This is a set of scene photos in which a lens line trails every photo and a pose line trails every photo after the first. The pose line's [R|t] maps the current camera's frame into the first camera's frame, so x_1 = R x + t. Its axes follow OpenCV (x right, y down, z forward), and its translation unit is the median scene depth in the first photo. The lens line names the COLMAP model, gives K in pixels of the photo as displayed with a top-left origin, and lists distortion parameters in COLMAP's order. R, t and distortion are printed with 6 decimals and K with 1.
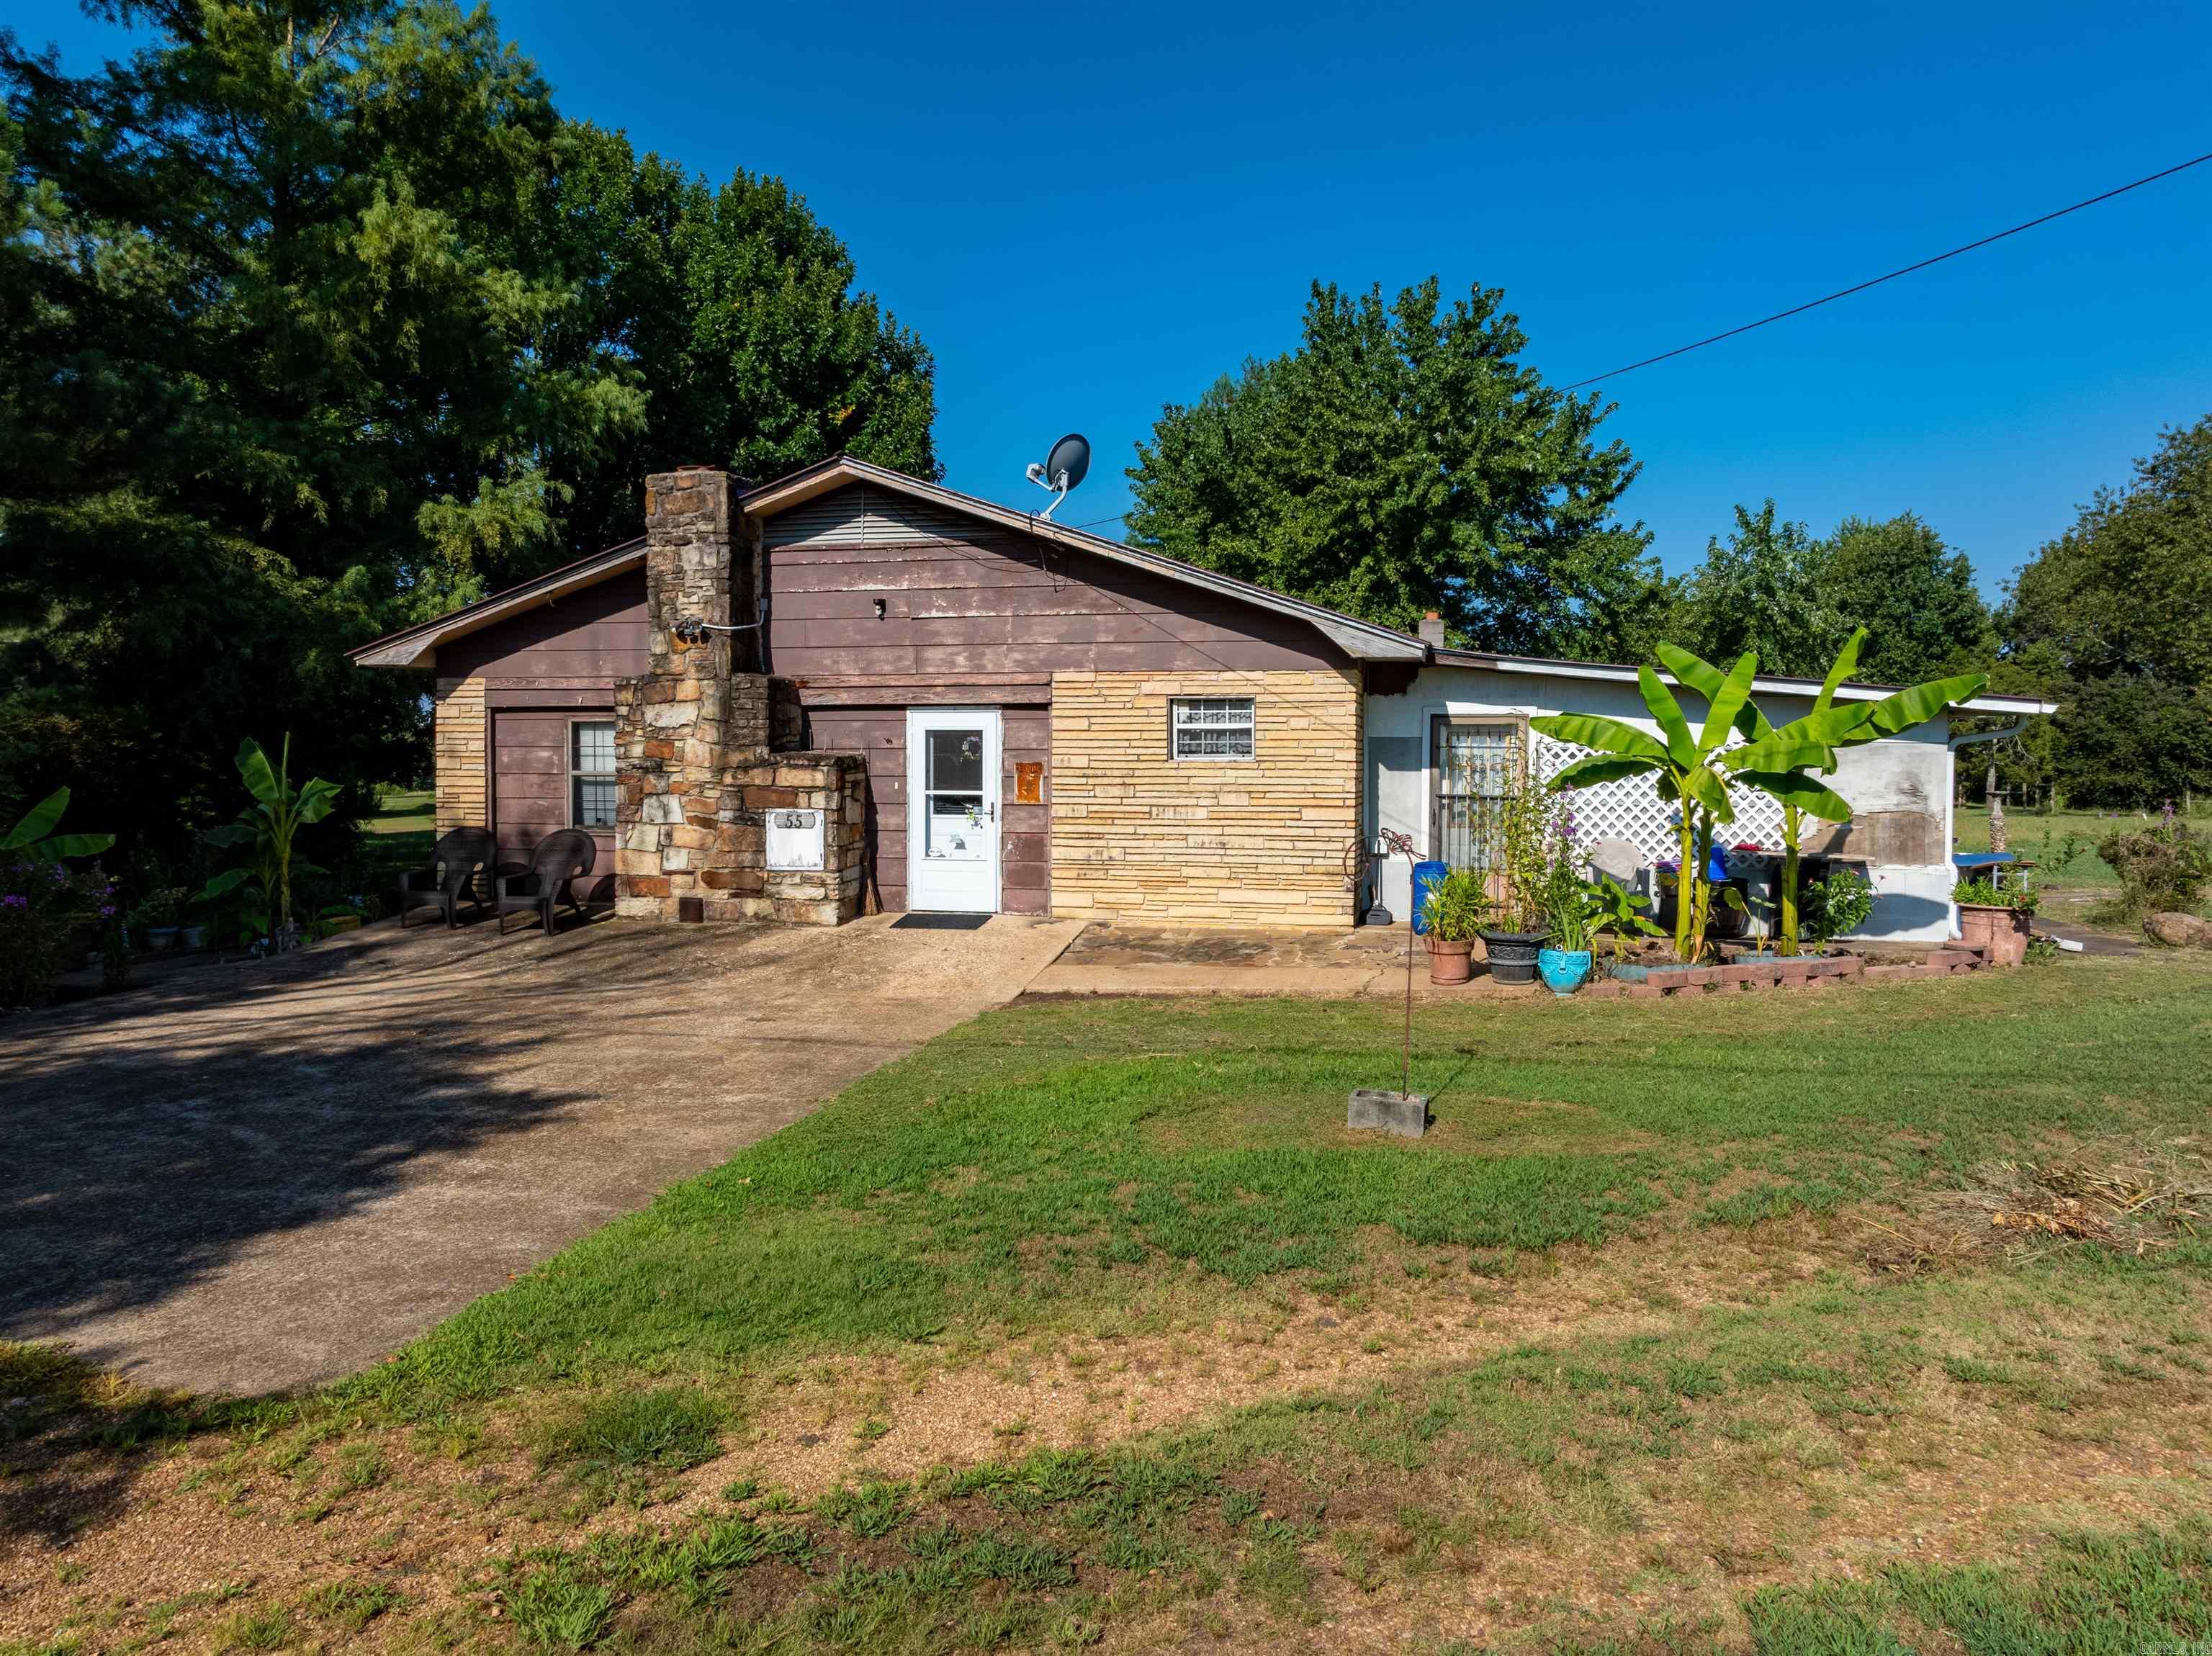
lens RADIAL K [[1584.1, 0, 1106.7], [0, 1584.1, 828.0], [0, 0, 1]] dist [-0.034135, 0.028287]
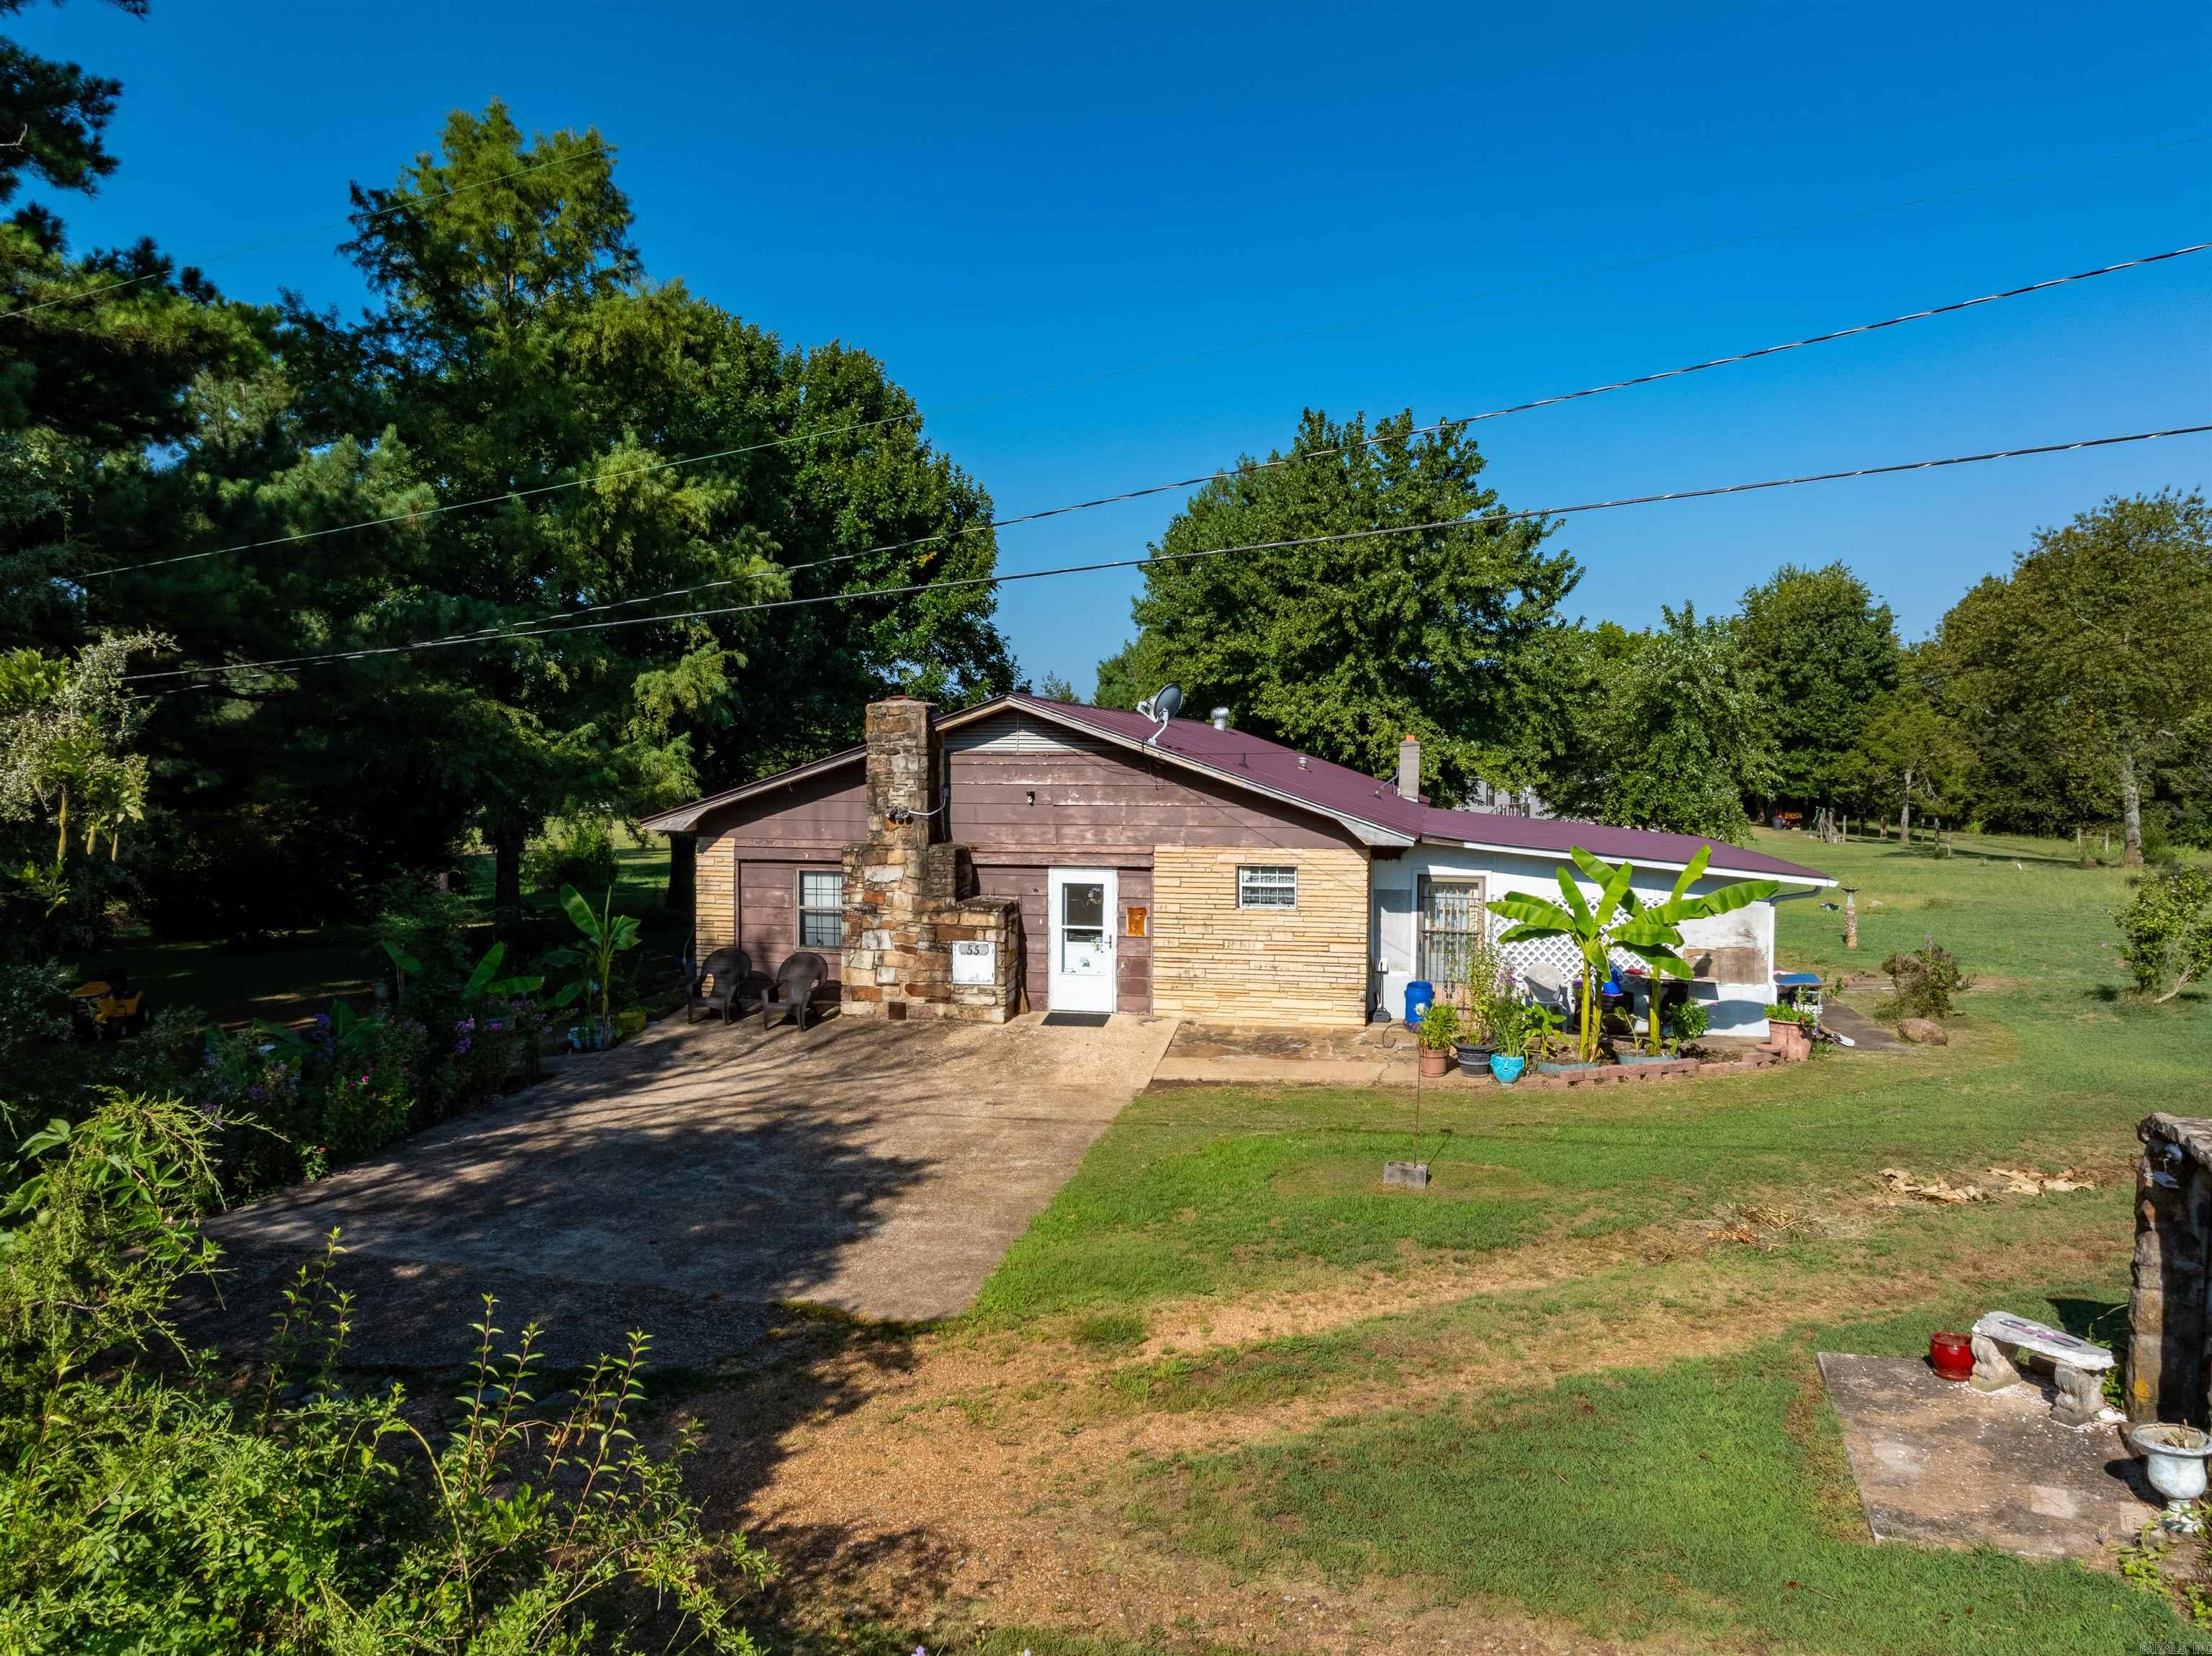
lens RADIAL K [[1584.1, 0, 1104.6], [0, 1584.1, 830.8], [0, 0, 1]] dist [-0.034135, 0.028287]
pose [[0.999749, 0.001253, 0.022358, -0.109933], [-0.001370, 0.999985, 0.005236, -0.117643], [-0.022351, -0.005266, 0.999736, -0.422960]]
